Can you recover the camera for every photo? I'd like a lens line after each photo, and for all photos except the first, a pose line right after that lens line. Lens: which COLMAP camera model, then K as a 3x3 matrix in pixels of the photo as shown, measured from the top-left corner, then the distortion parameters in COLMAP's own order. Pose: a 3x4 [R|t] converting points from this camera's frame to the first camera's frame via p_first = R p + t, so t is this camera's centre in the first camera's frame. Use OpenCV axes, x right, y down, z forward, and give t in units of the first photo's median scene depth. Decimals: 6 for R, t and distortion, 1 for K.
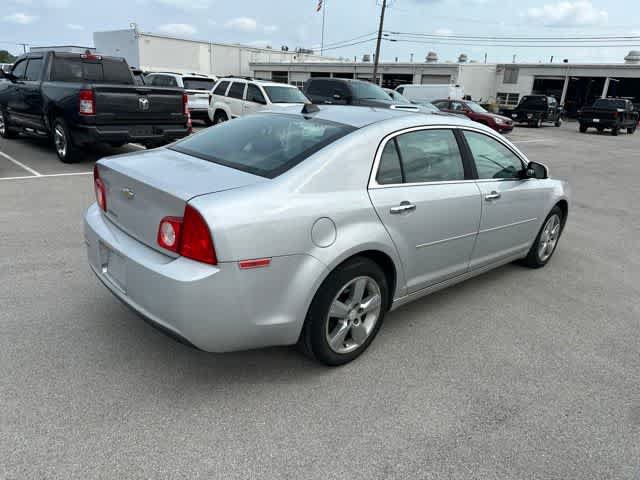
lens RADIAL K [[467.8, 0, 318.0], [0, 467.8, 248.9], [0, 0, 1]] dist [0.020735, -0.024641]
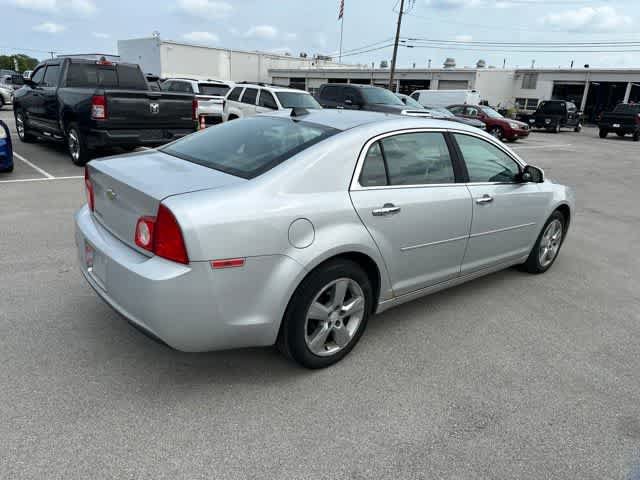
lens RADIAL K [[467.8, 0, 318.5], [0, 467.8, 241.2], [0, 0, 1]] dist [0.020735, -0.024641]
pose [[0.999187, 0.010078, -0.039041, 0.061761], [-0.011110, 0.999592, -0.026296, 0.004779], [0.038760, 0.026708, 0.998892, 0.001446]]
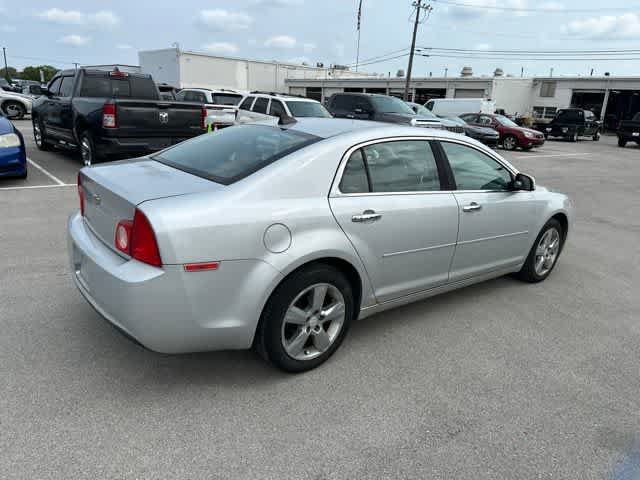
lens RADIAL K [[467.8, 0, 318.1], [0, 467.8, 240.9], [0, 0, 1]] dist [0.020735, -0.024641]
pose [[0.996807, 0.018082, -0.077770, 0.126203], [-0.021536, 0.998808, -0.043806, 0.008635], [0.076886, 0.045341, 0.996008, -0.007225]]
